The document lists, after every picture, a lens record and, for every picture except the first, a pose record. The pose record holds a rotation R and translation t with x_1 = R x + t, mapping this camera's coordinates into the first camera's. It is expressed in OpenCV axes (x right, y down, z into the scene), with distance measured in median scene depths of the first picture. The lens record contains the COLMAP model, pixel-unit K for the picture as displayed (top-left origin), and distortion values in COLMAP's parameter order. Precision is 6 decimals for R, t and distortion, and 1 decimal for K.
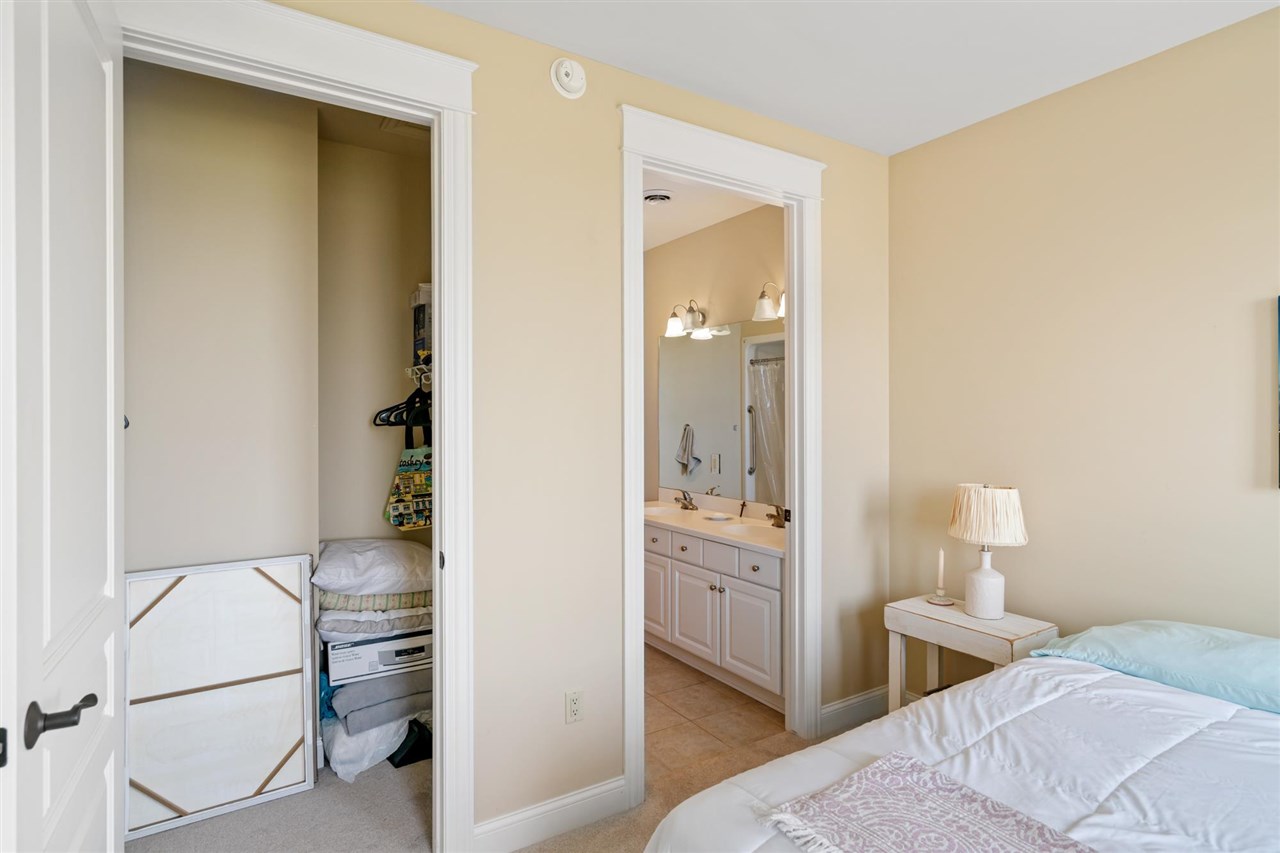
lens RADIAL K [[677.5, 0, 645.5], [0, 677.5, 424.4], [0, 0, 1]] dist [-0.000035, 0.001962]
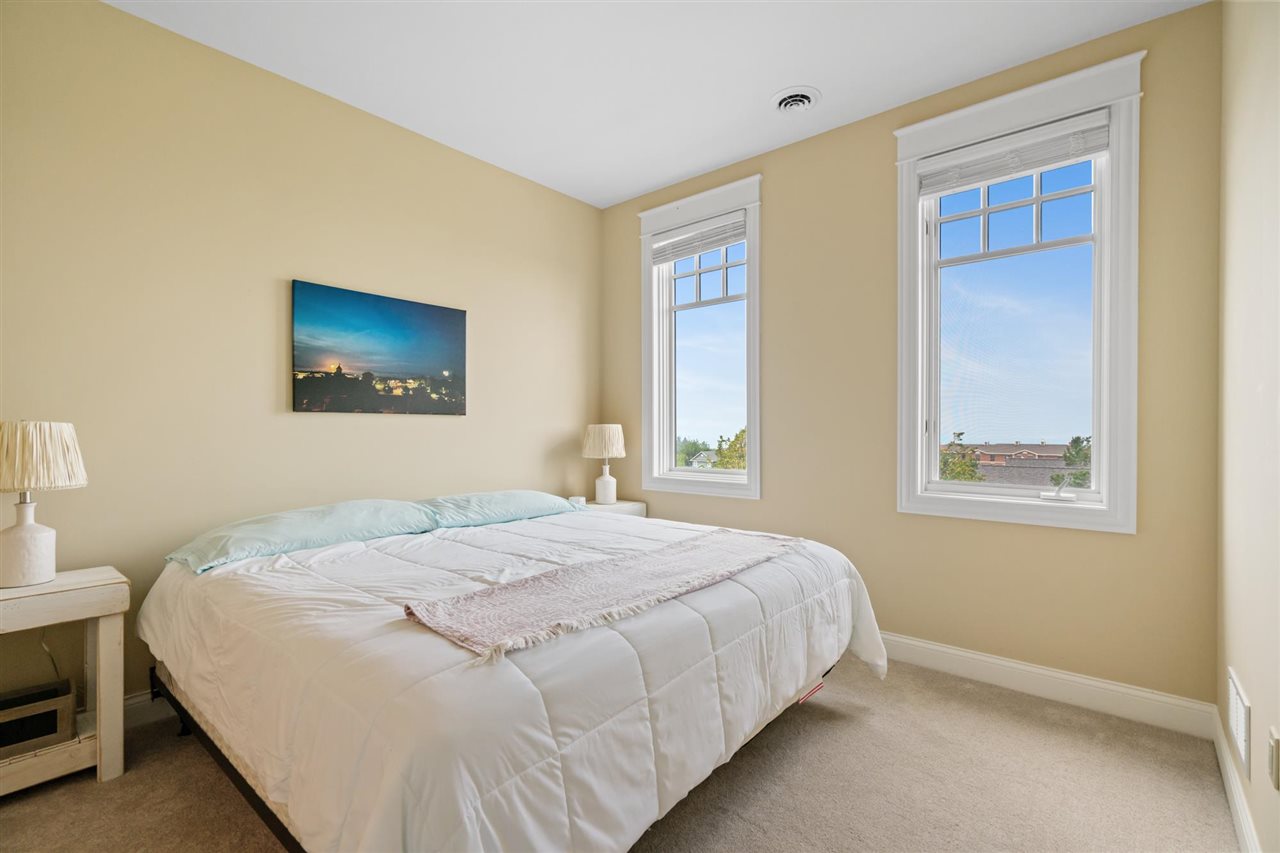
lens RADIAL K [[576.3, 0, 642.4], [0, 576.3, 427.0], [0, 0, 1]] dist [-0.004741, 0.000187]
pose [[-0.280879, -0.000240, 0.959743, -0.485768], [0.012340, 0.999916, 0.003861, 0.138742], [-0.959664, 0.012928, -0.280852, 0.657225]]
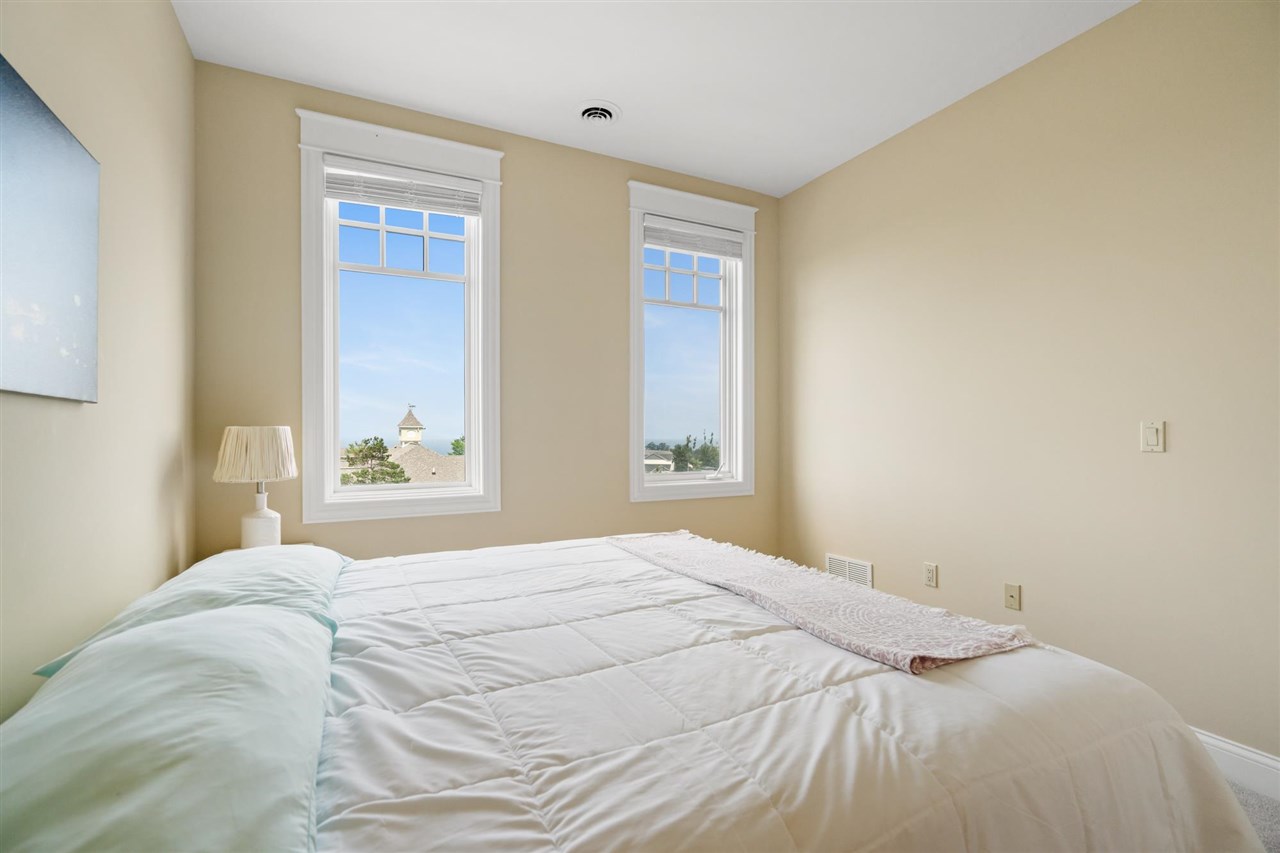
lens RADIAL K [[576.3, 0, 642.4], [0, 576.3, 427.0], [0, 0, 1]] dist [-0.004741, 0.000187]
pose [[-0.994753, 0.001824, 0.102291, 0.480513], [0.002580, 0.999970, 0.007257, 0.130123], [-0.102274, 0.007483, -0.994728, 1.316687]]
